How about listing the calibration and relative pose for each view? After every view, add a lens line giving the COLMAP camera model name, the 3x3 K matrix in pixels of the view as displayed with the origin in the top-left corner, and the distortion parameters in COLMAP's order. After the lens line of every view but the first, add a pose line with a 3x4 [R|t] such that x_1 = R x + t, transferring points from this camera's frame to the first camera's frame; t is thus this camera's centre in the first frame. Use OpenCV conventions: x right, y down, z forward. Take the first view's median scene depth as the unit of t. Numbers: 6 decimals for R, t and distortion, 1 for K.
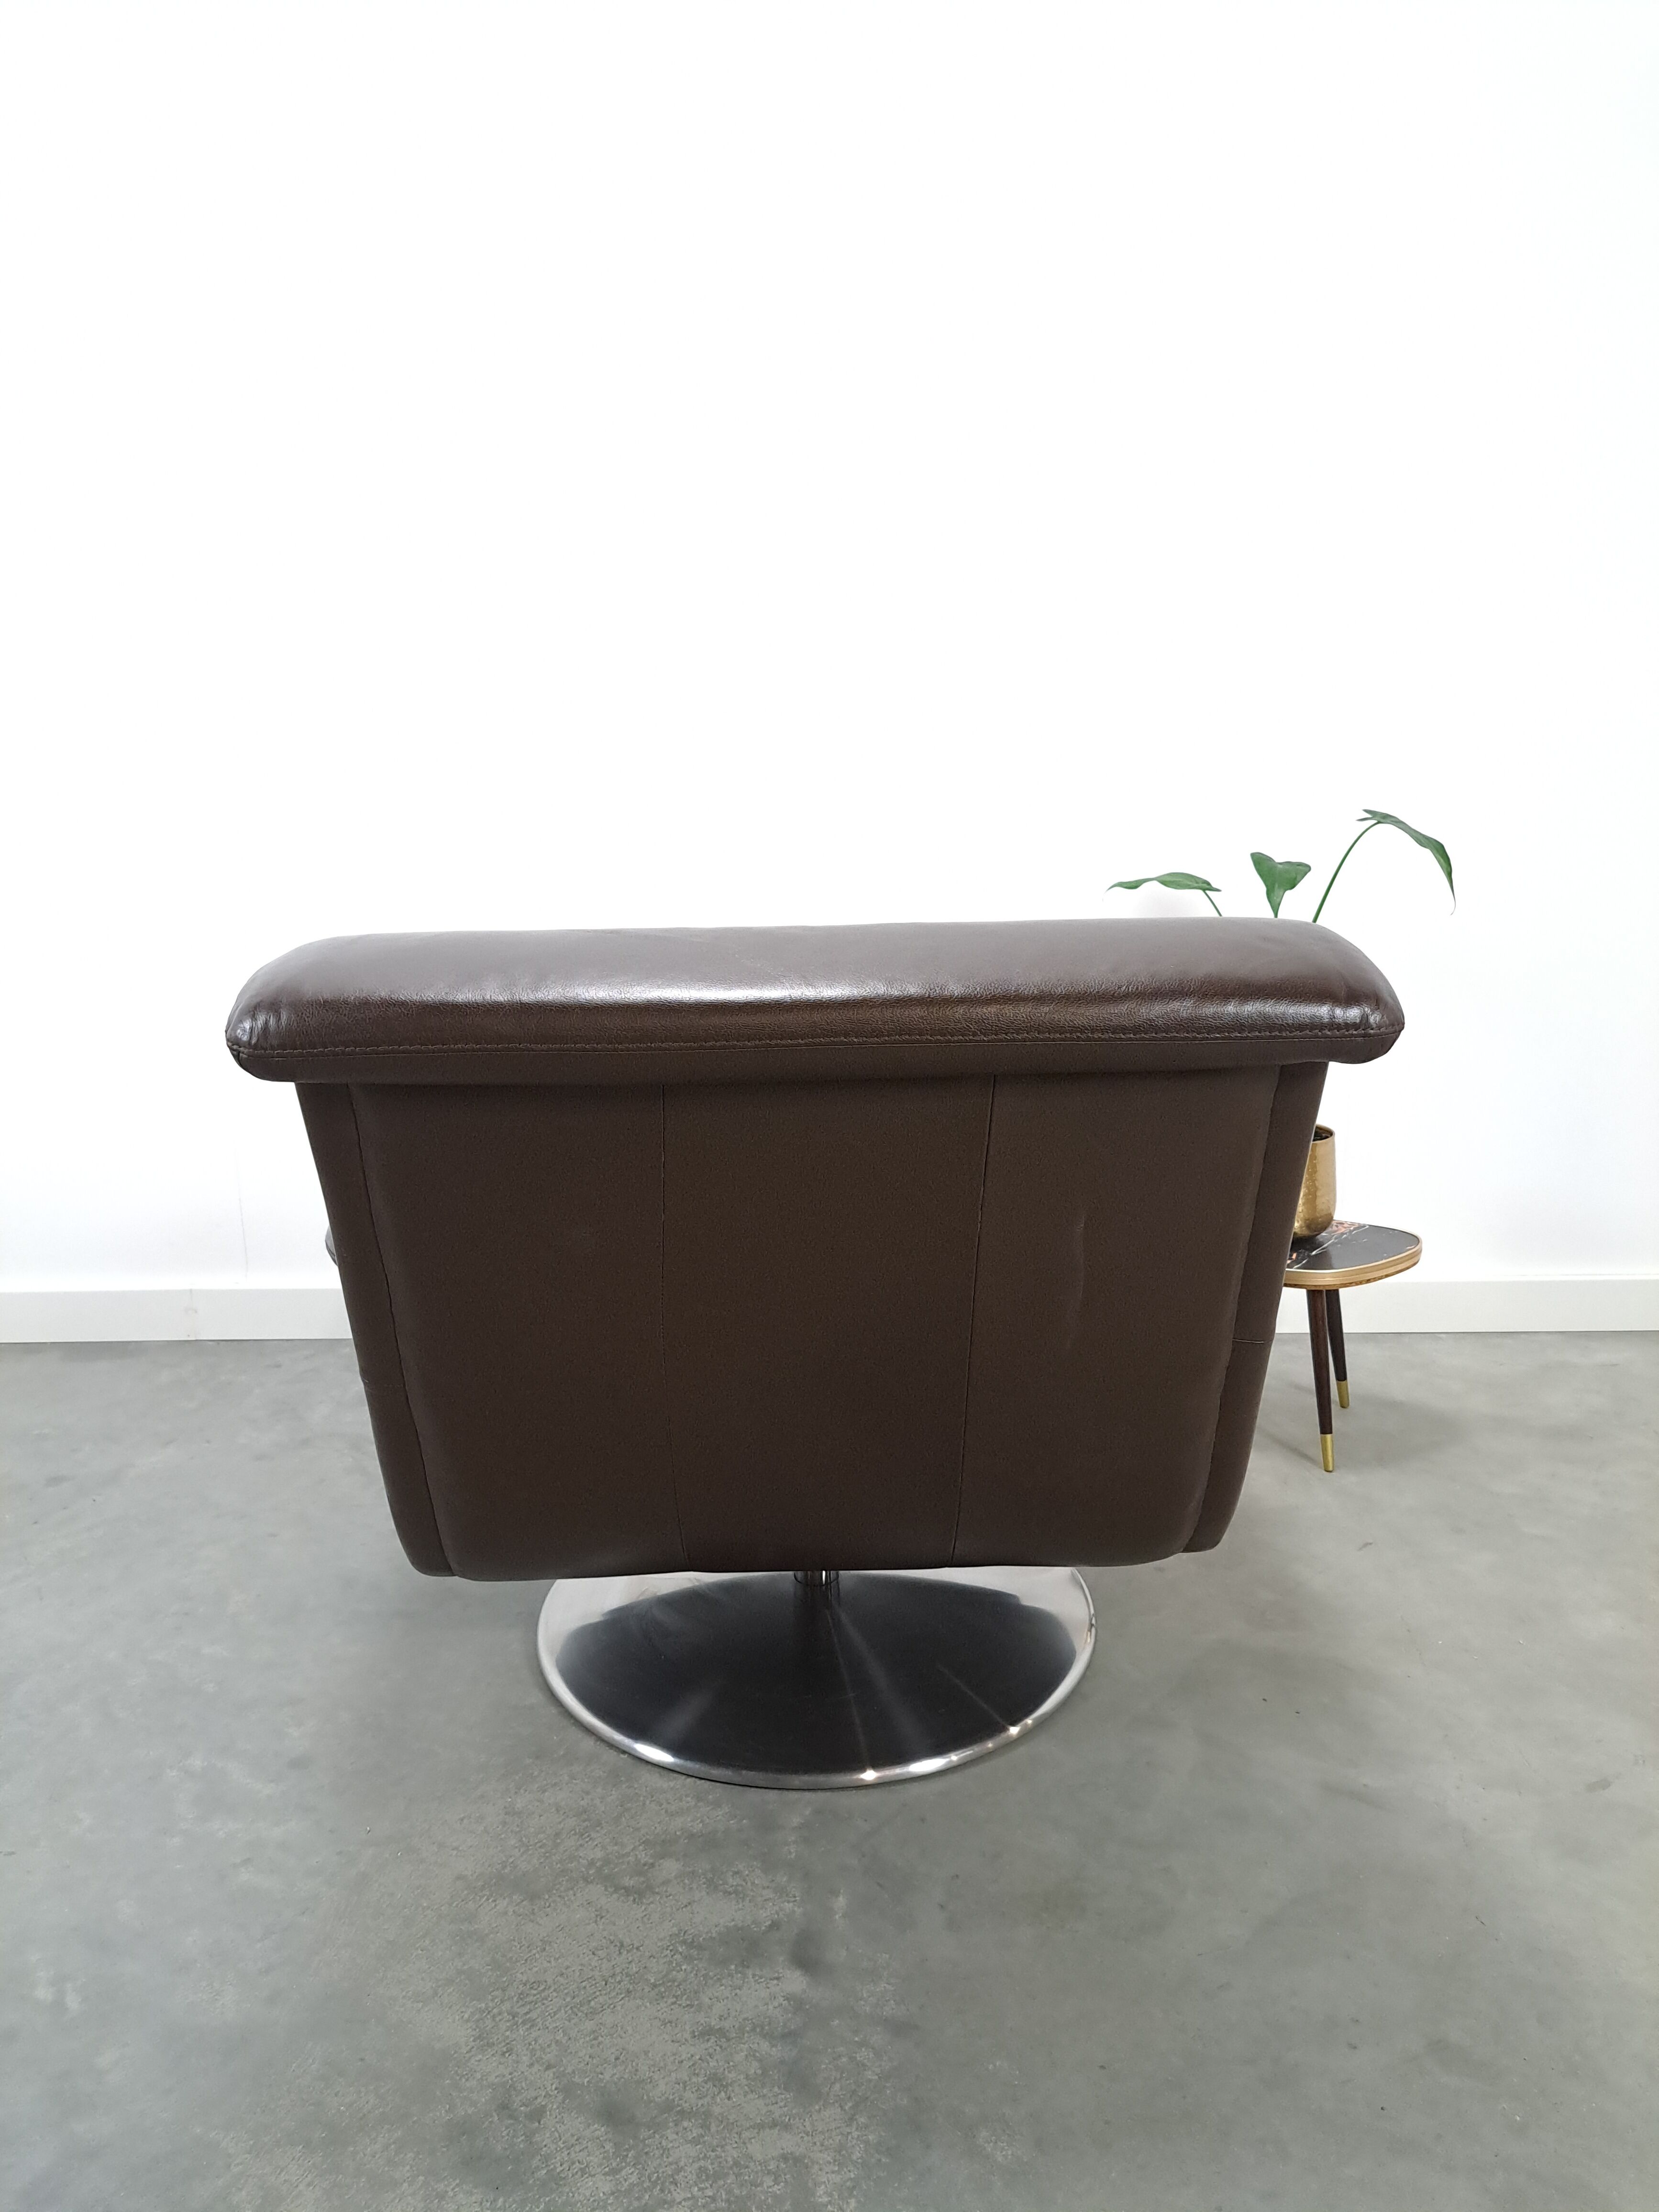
lens RADIAL K [[1588.5, 0, 836.2], [0, 1588.5, 1120.6], [0, 0, 1]] dist [0.023860, -0.002760]
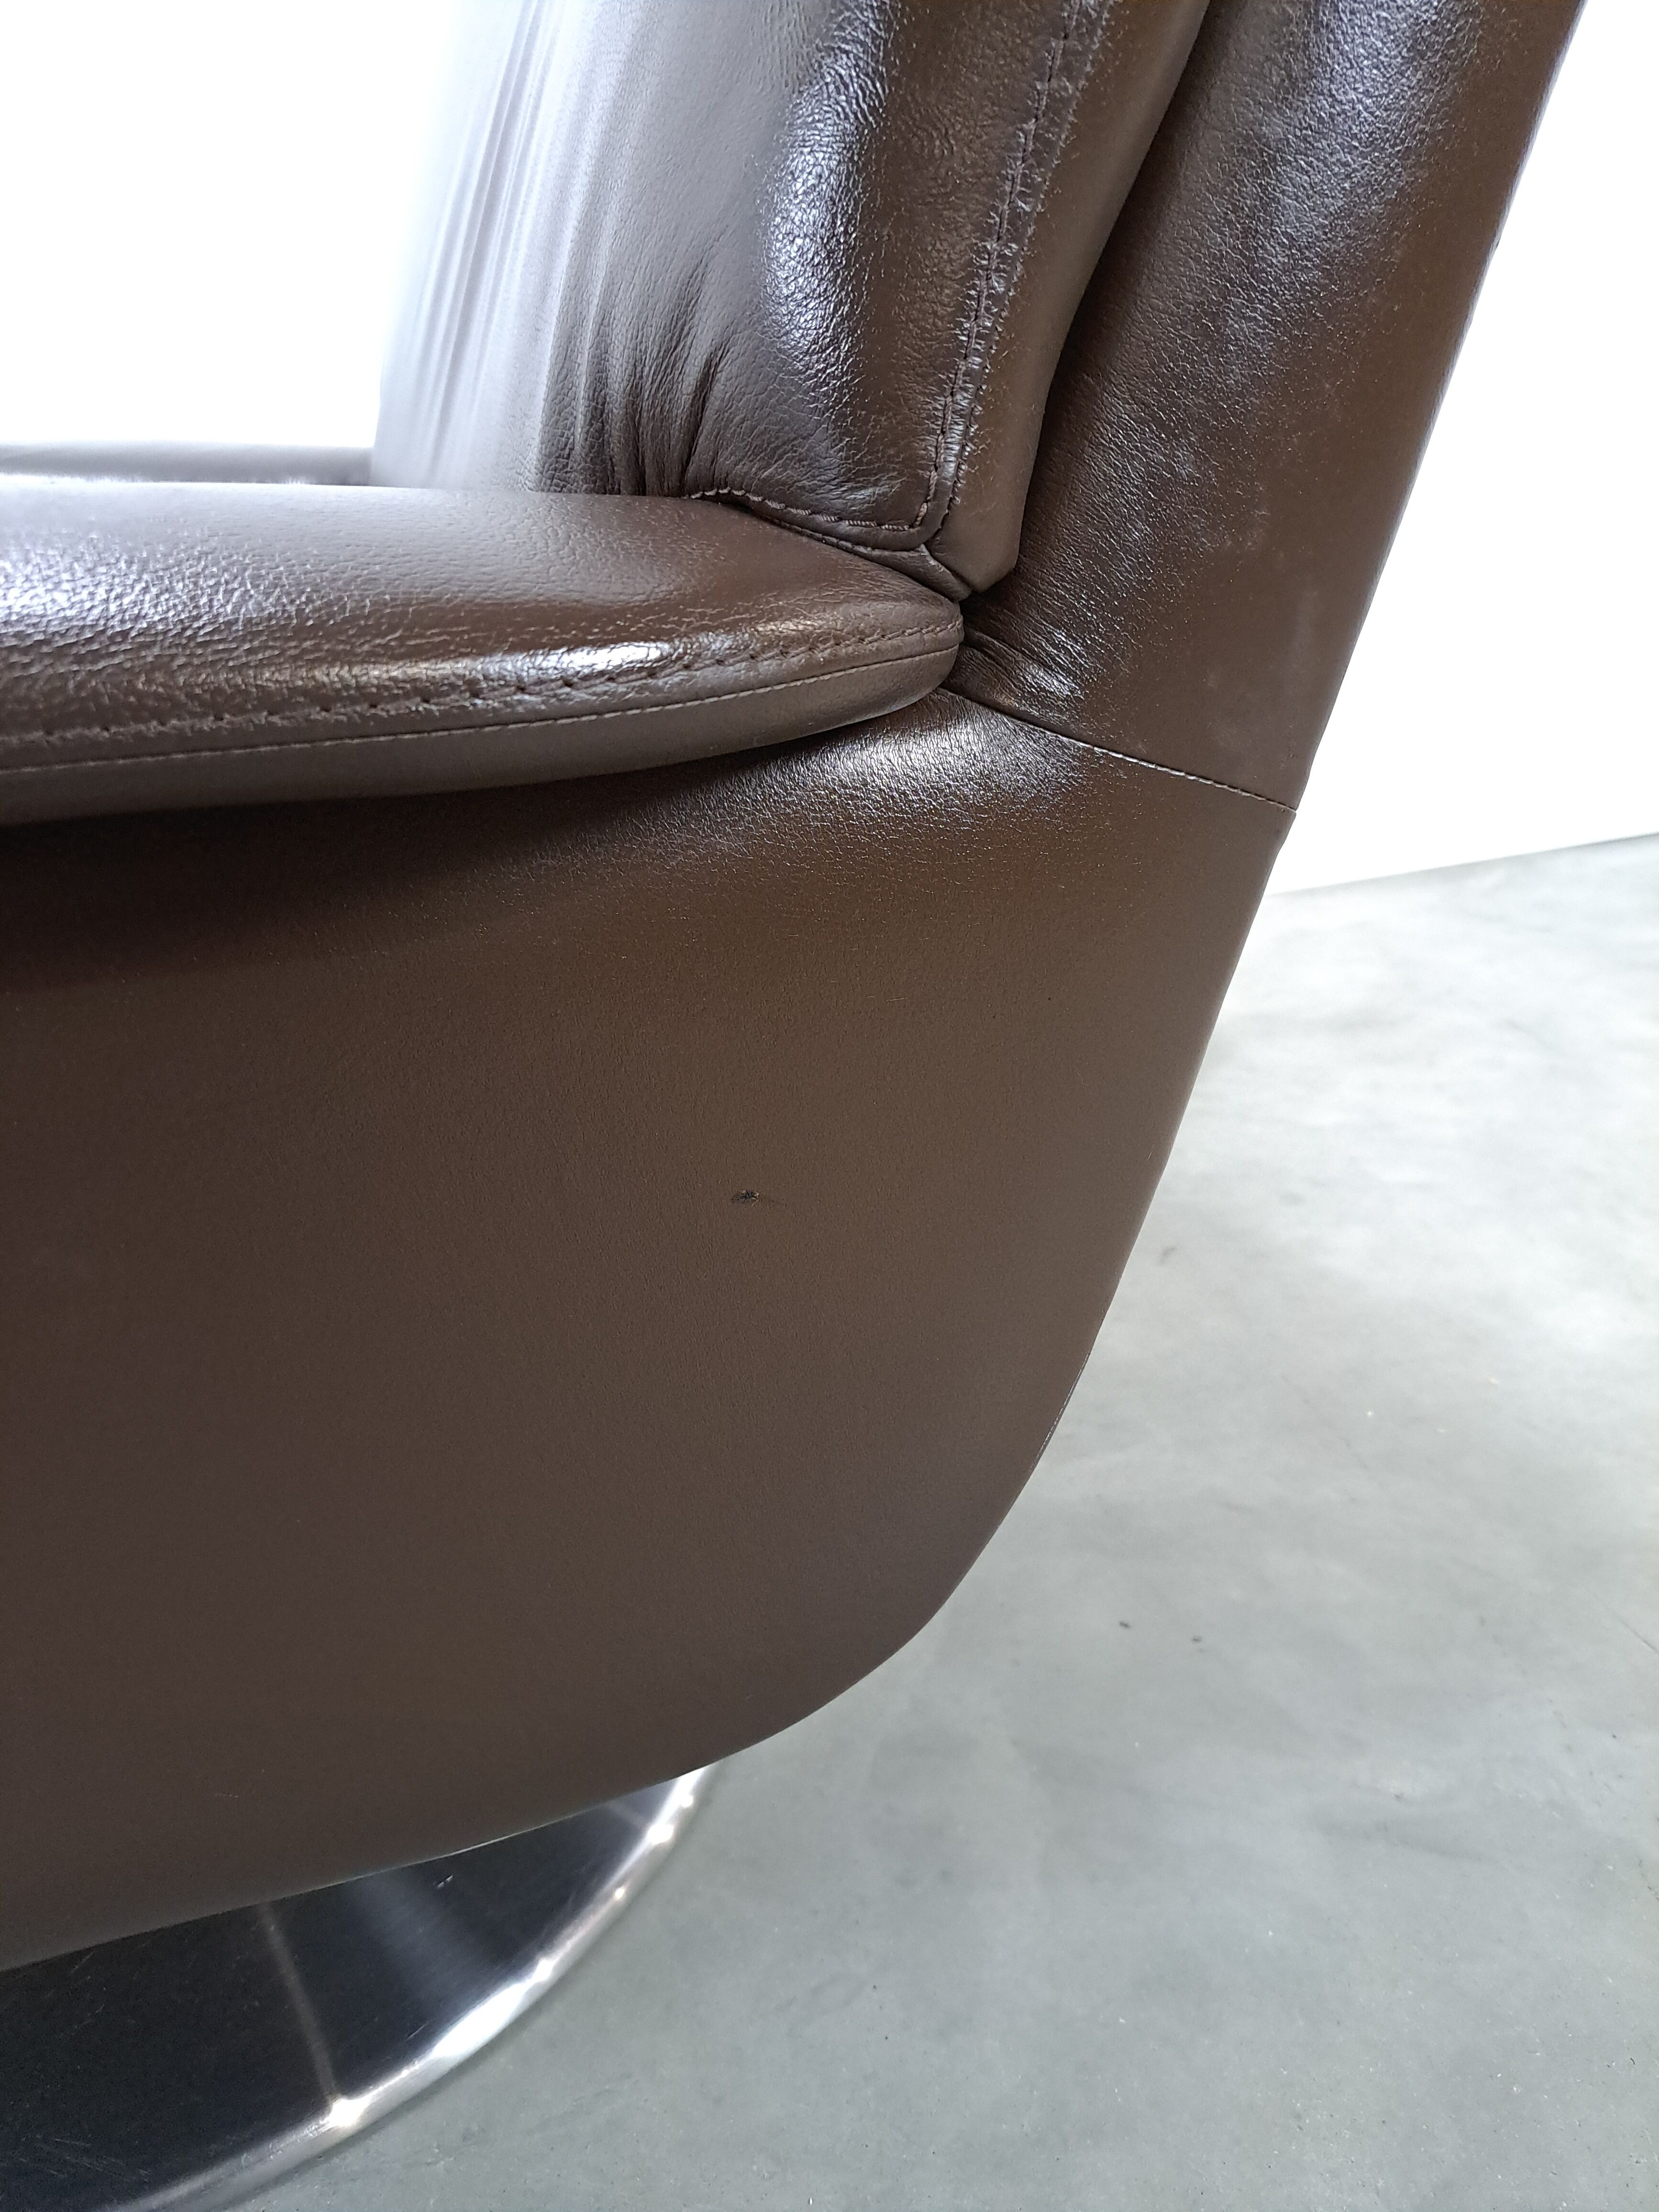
lens RADIAL K [[1614.6, 0, 837.2], [0, 1614.6, 1102.5], [0, 0, 1]] dist [0.015729, -0.002934]
pose [[0.943424, -0.158986, 0.290990, 0.079574], [0.106677, 0.976430, 0.187628, 0.123420], [-0.313962, -0.145971, 0.938147, 0.676356]]
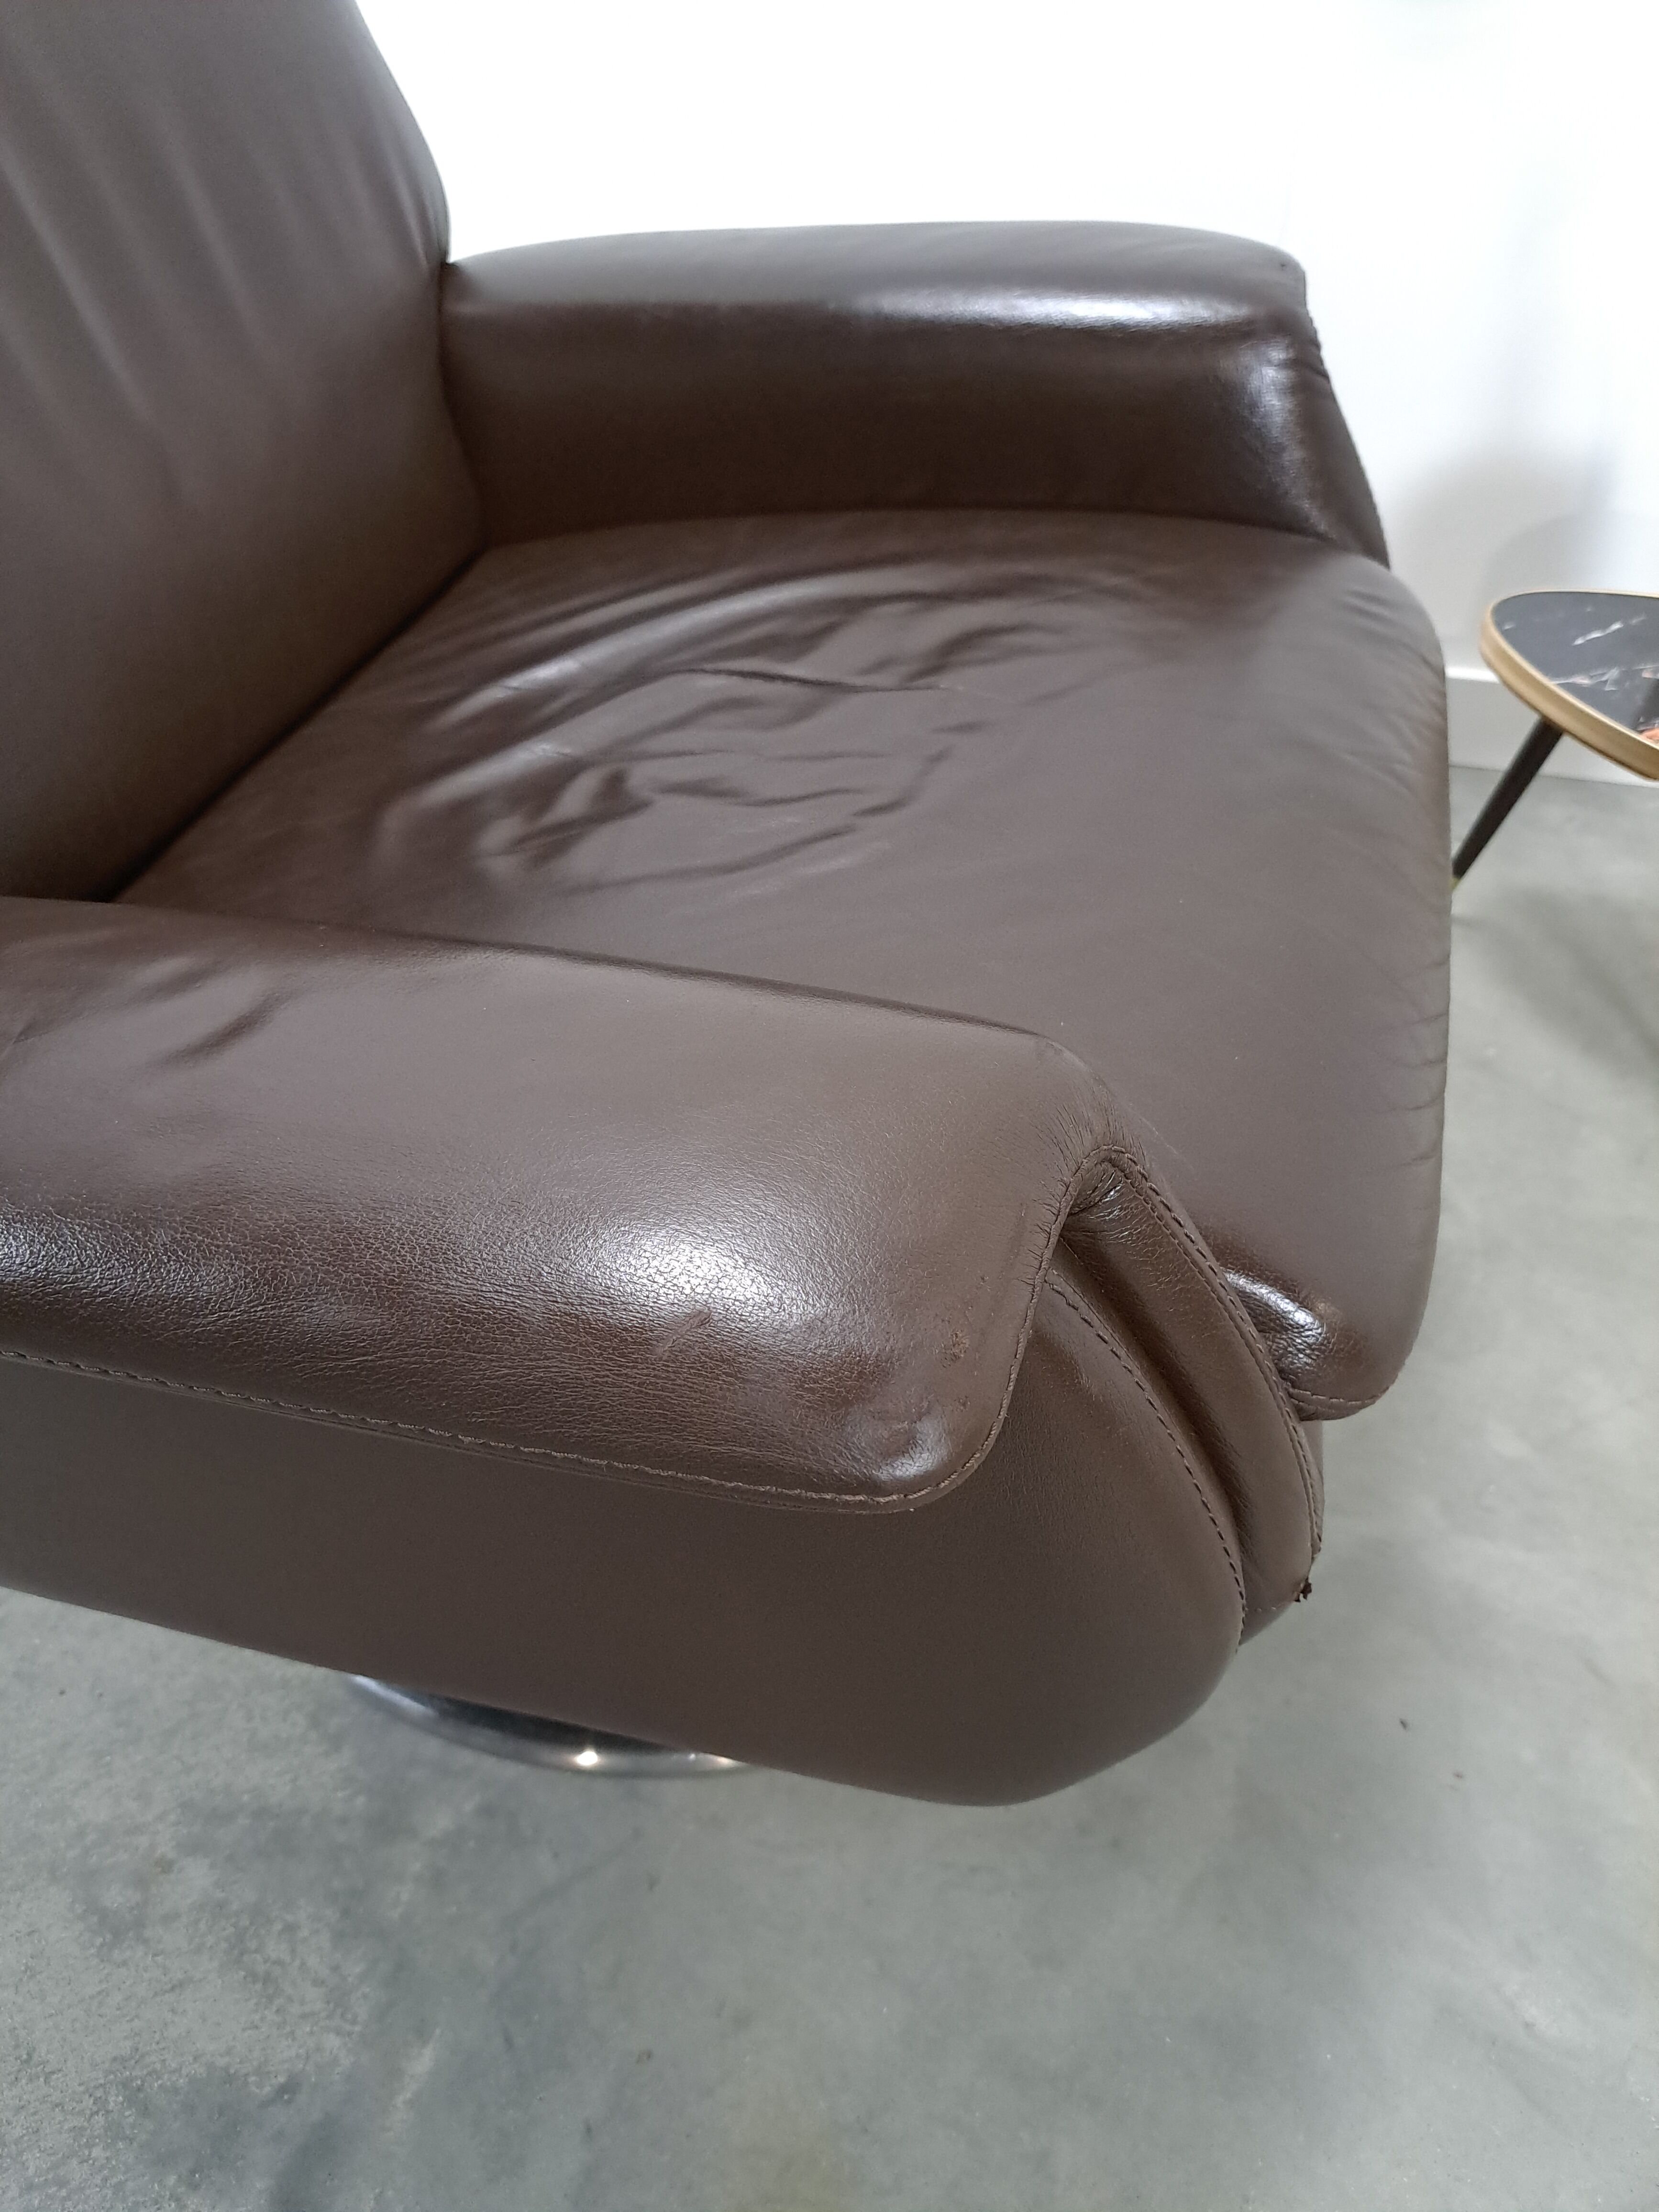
lens RADIAL K [[1614.6, 0, 837.2], [0, 1614.6, 1102.5], [0, 0, 1]] dist [0.015729, -0.002934]
pose [[0.964890, 0.169286, -0.200823, 0.186120], [-0.053336, 0.874942, 0.481282, -0.069599], [0.257183, -0.453673, 0.853251, 0.676702]]
